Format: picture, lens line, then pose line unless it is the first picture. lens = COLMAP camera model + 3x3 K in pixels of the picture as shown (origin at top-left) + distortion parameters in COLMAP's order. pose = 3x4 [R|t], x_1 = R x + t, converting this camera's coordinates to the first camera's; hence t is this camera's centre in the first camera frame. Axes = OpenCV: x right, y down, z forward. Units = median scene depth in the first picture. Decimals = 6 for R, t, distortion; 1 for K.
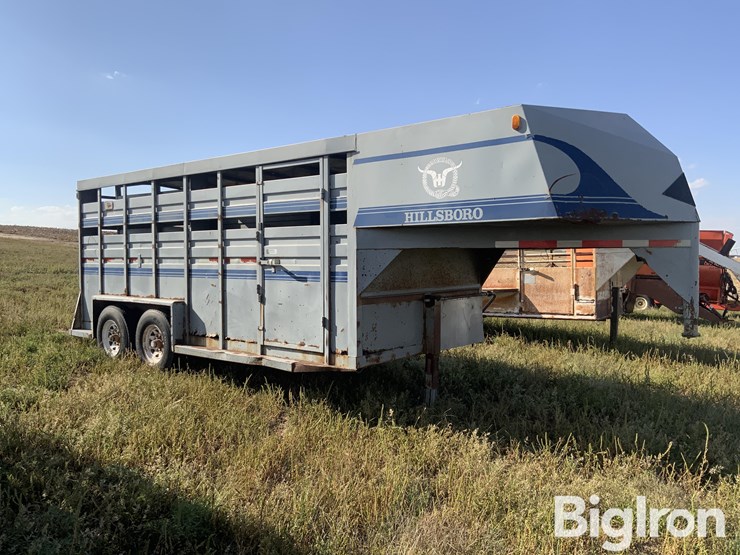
lens RADIAL K [[616.9, 0, 366.9], [0, 616.9, 277.1], [0, 0, 1]] dist [0.096519, -0.193312]
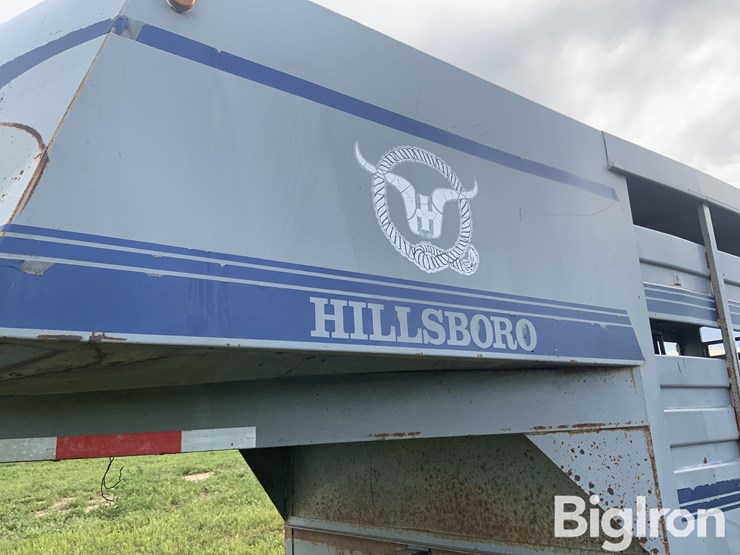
lens RADIAL K [[616.9, 0, 366.9], [0, 616.9, 277.1], [0, 0, 1]] dist [0.096519, -0.193312]
pose [[0.220160, 0.233822, 0.947025, -0.156892], [0.081973, 0.962977, -0.256817, -0.042836], [-0.972013, 0.134171, 0.192842, 0.857467]]
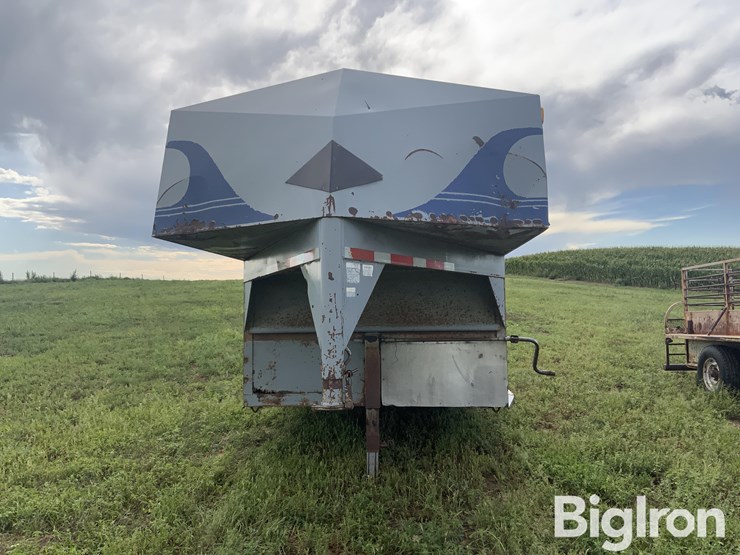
lens RADIAL K [[616.9, 0, 366.9], [0, 616.9, 277.1], [0, 0, 1]] dist [0.096519, -0.193312]
pose [[-0.568478, 0.049516, 0.821207, -0.420241], [0.038178, 0.998700, -0.033789, -0.017142], [-0.821812, 0.012143, -0.569629, 1.484609]]
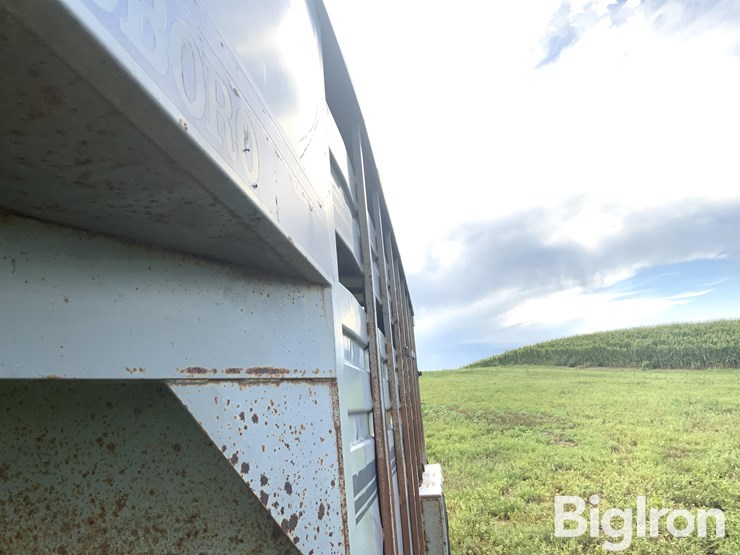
lens RADIAL K [[616.9, 0, 366.9], [0, 616.9, 277.1], [0, 0, 1]] dist [0.096519, -0.193312]
pose [[-0.541220, 0.223097, 0.810746, 0.034557], [0.108288, 0.974626, -0.195904, -0.030270], [-0.833879, -0.018233, -0.551645, 0.895992]]
